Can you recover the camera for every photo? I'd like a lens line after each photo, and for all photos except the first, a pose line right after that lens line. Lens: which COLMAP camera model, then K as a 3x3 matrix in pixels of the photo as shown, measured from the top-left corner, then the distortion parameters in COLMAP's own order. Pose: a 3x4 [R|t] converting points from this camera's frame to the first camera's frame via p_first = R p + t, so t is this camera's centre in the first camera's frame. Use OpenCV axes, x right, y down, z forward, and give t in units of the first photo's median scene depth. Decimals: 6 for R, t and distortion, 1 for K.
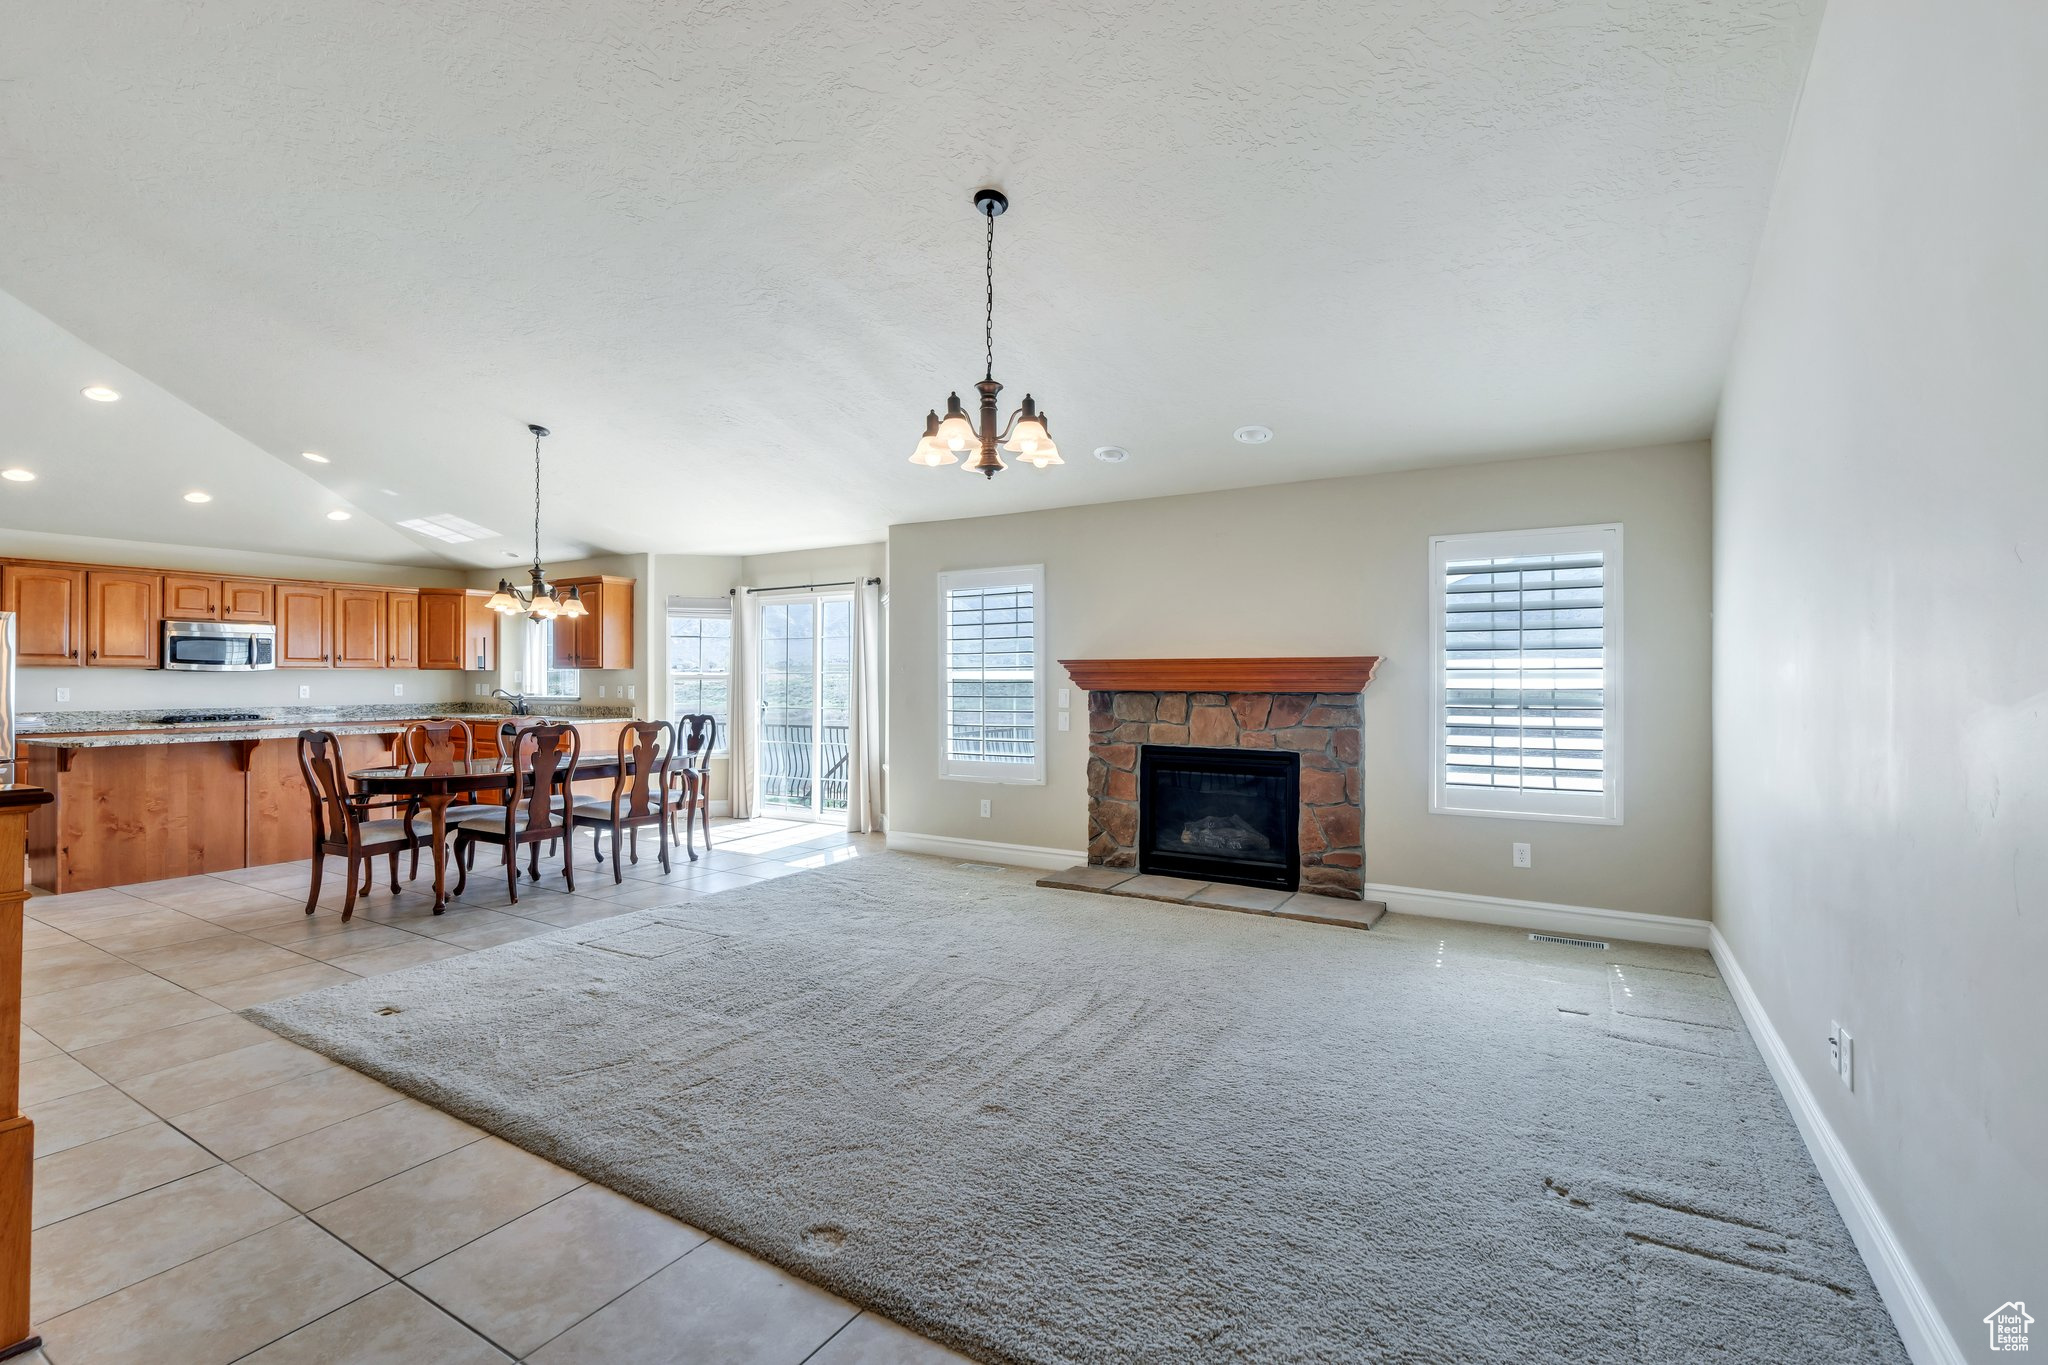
lens RADIAL K [[919.9, 0, 1023.6], [0, 919.9, 671.1], [0, 0, 1]] dist [-0.001819, 0.002342]
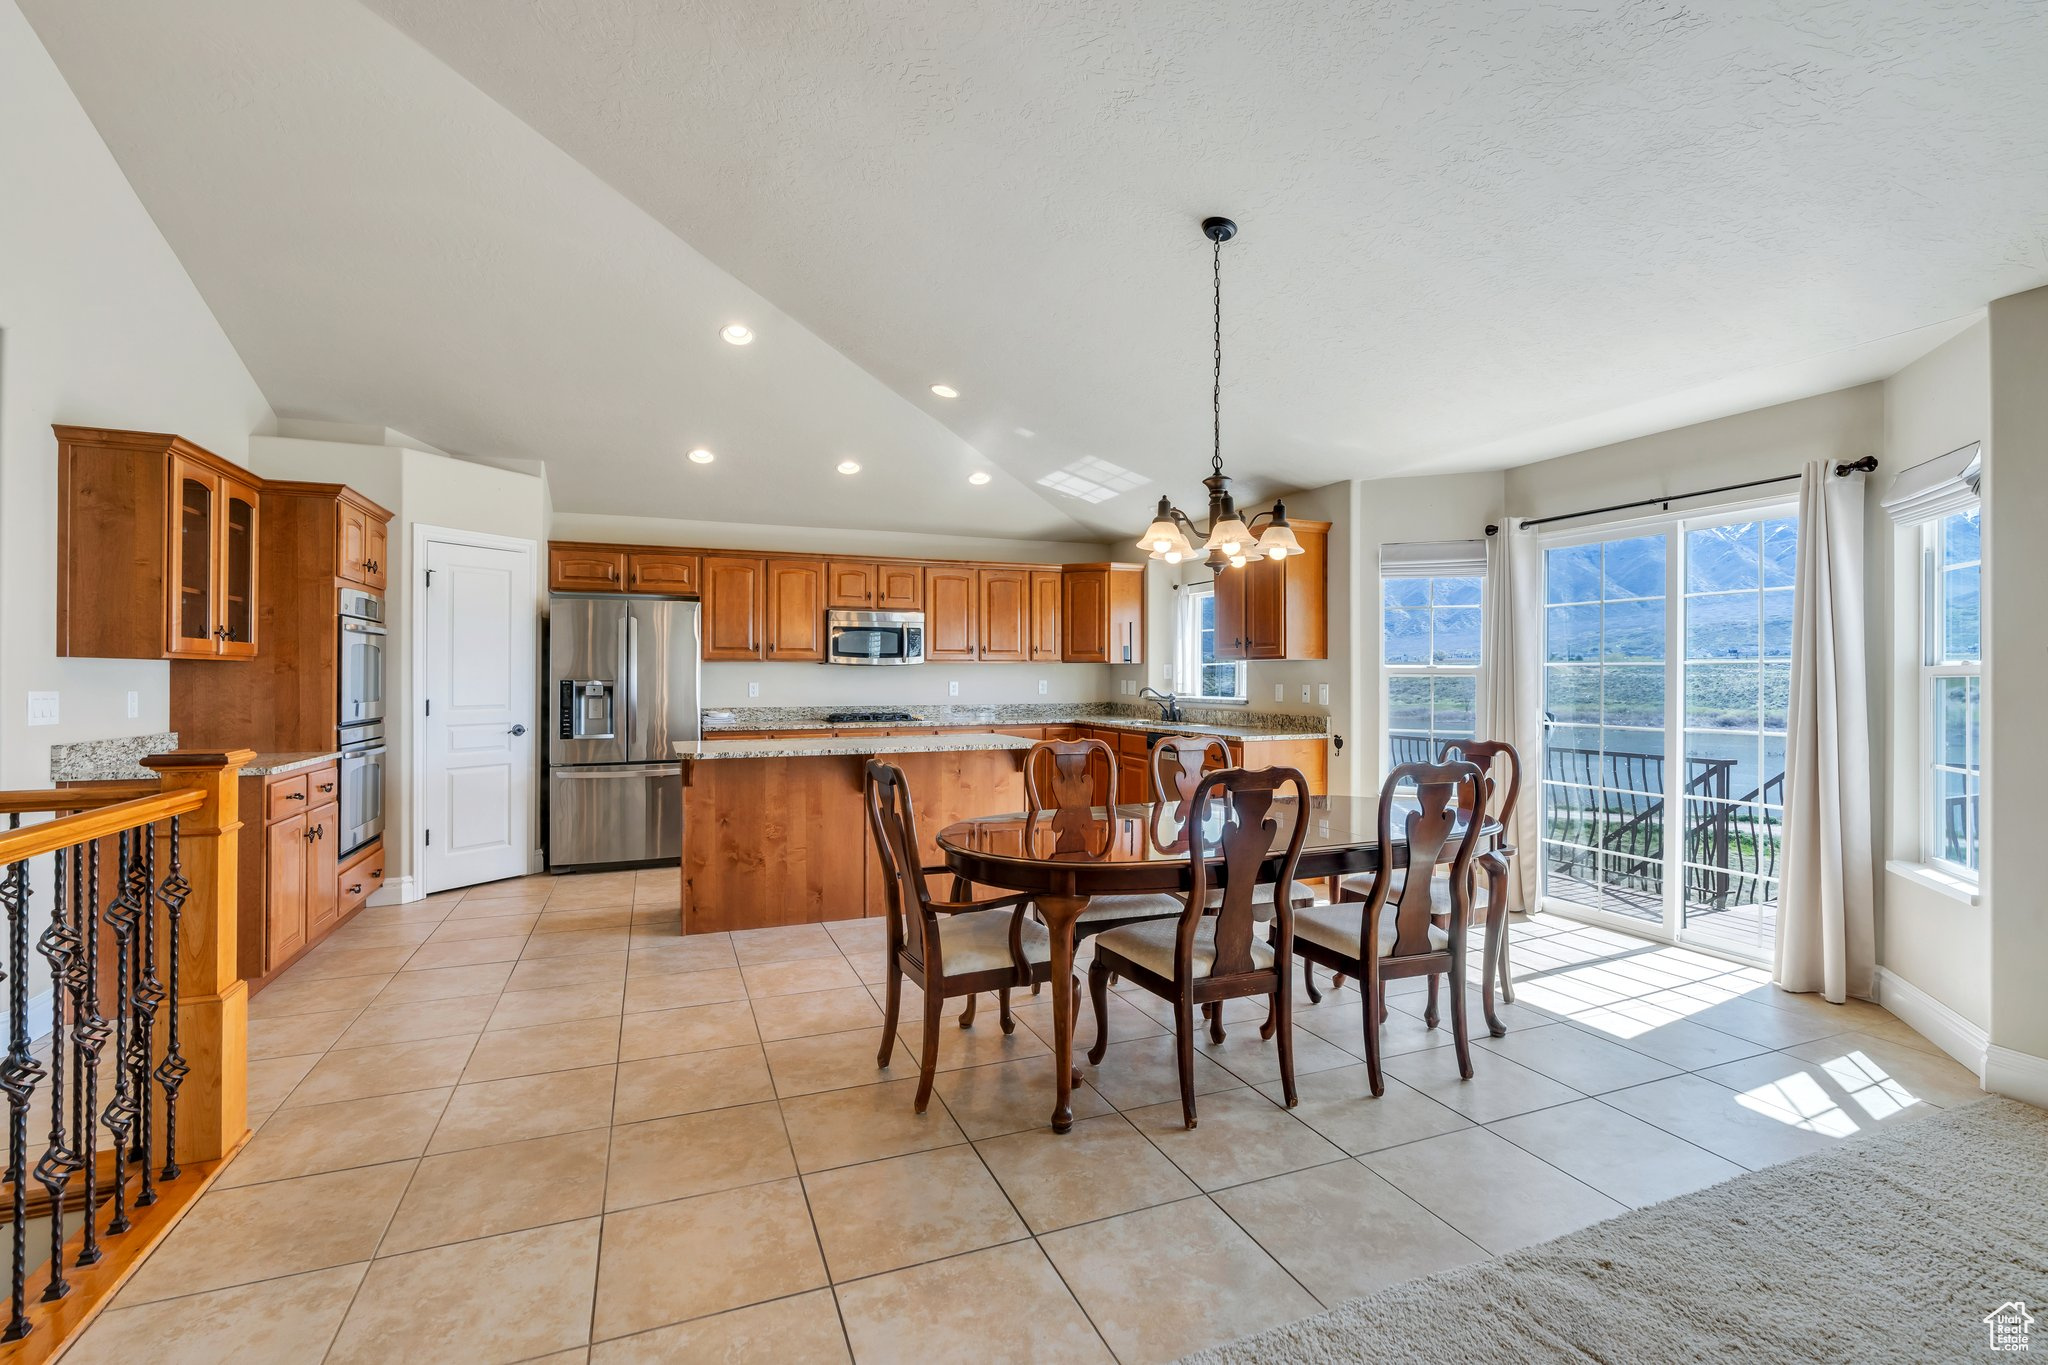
lens RADIAL K [[919.9, 0, 1024.0], [0, 919.9, 675.9], [0, 0, 1]] dist [-0.001819, 0.002342]
pose [[0.801053, 0.002033, -0.598590, -0.236885], [0.003076, 0.999967, 0.007512, 0.004490], [0.598585, -0.007859, 0.801021, 0.395576]]
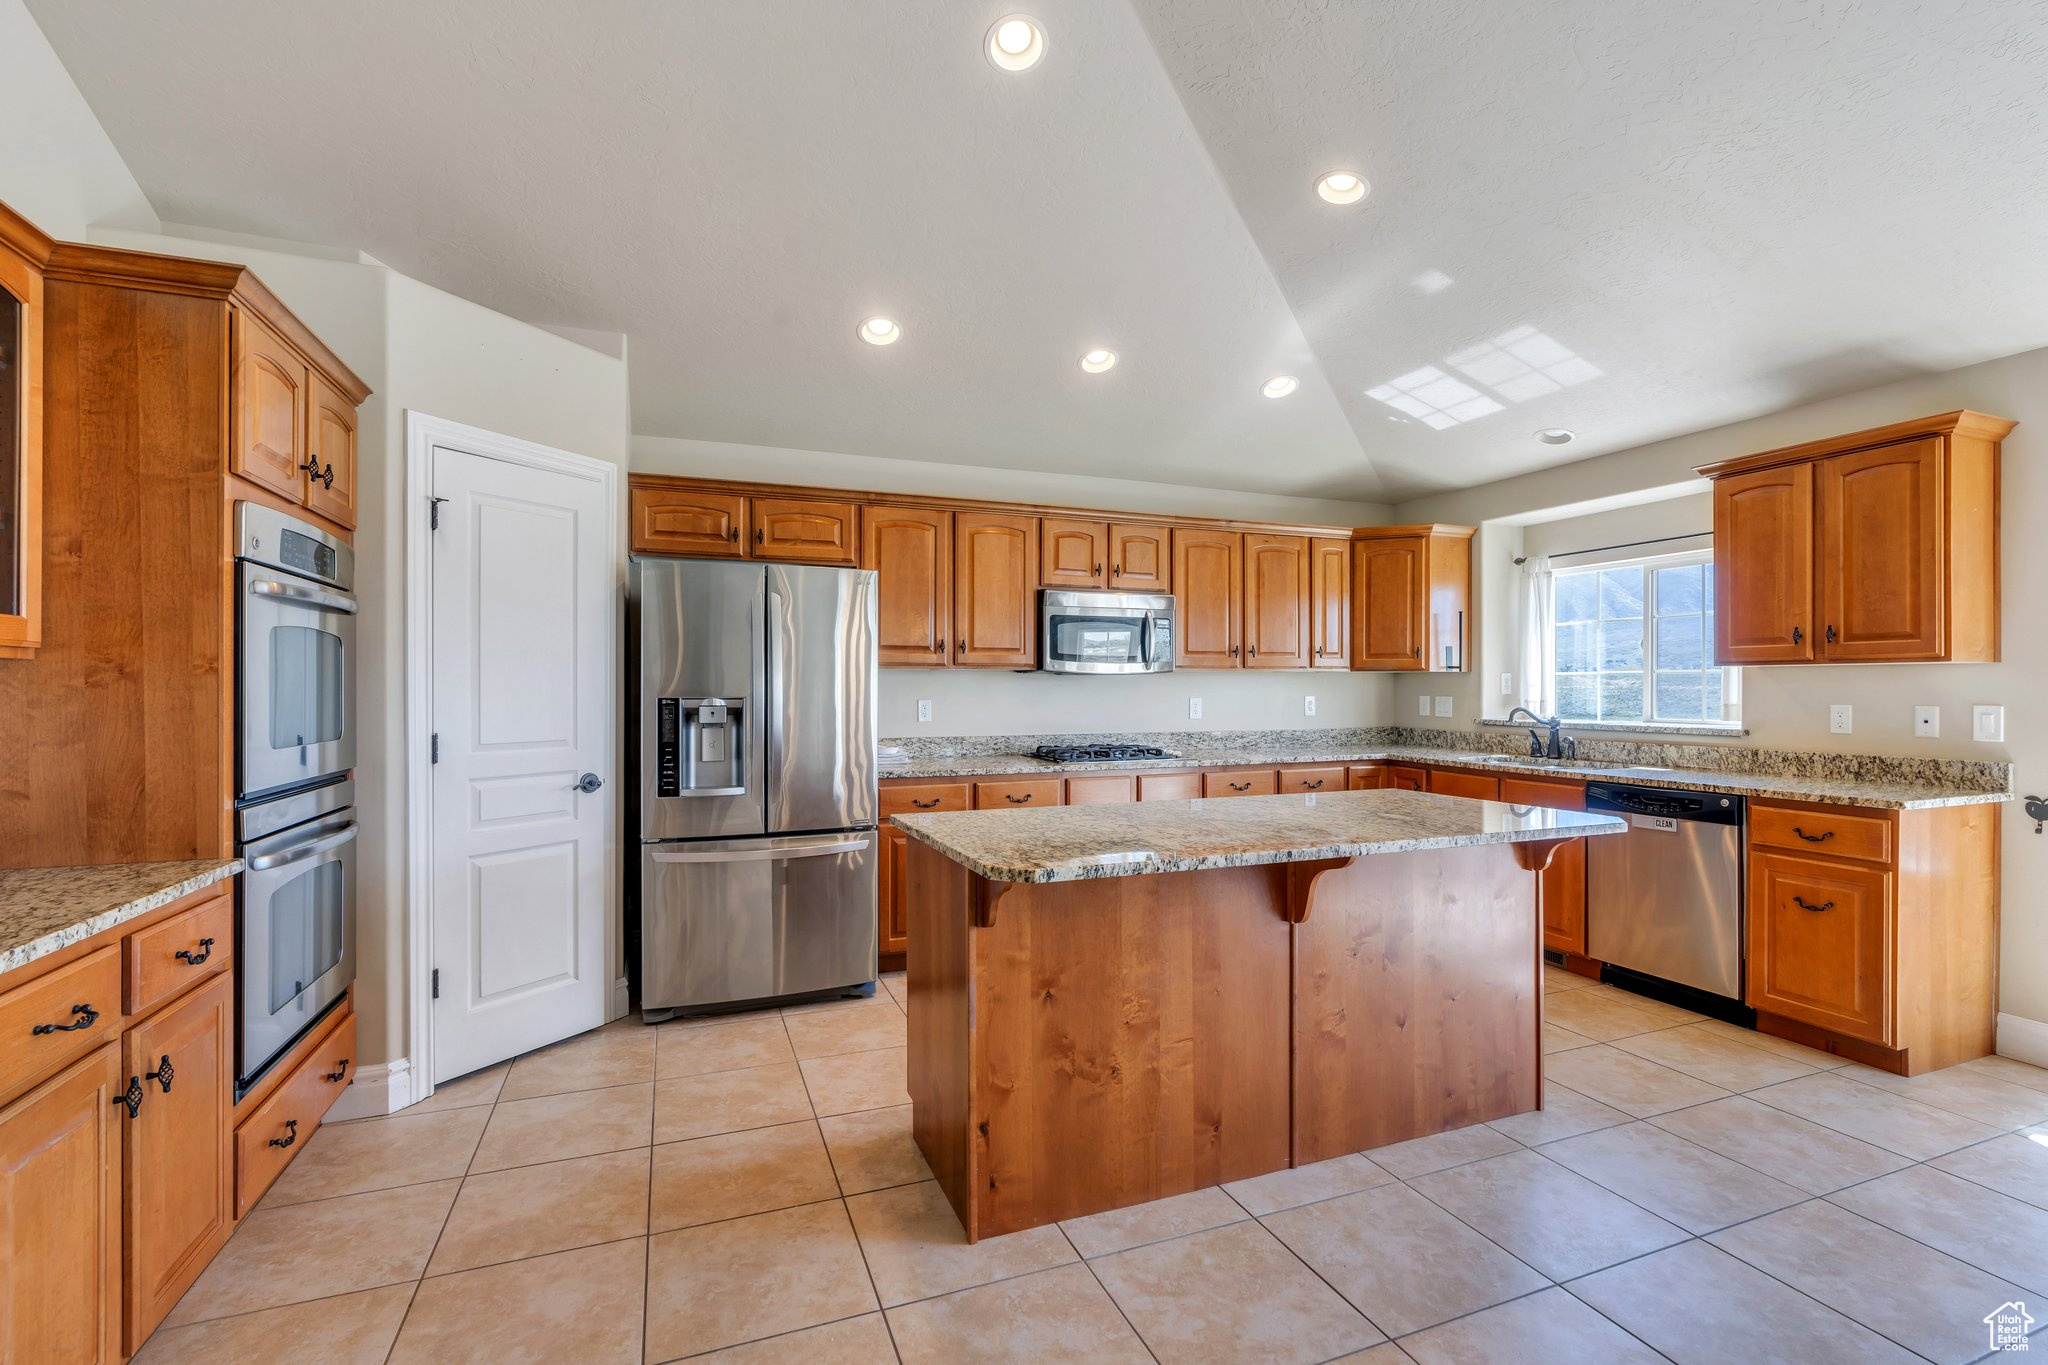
lens RADIAL K [[919.9, 0, 1027.3], [0, 919.9, 694.9], [0, 0, 1]] dist [-0.001819, 0.002342]
pose [[0.796272, 0.006755, -0.604901, -0.597804], [0.002991, 0.999881, 0.015103, 0.004897], [0.604932, -0.013835, 0.796157, 0.531587]]
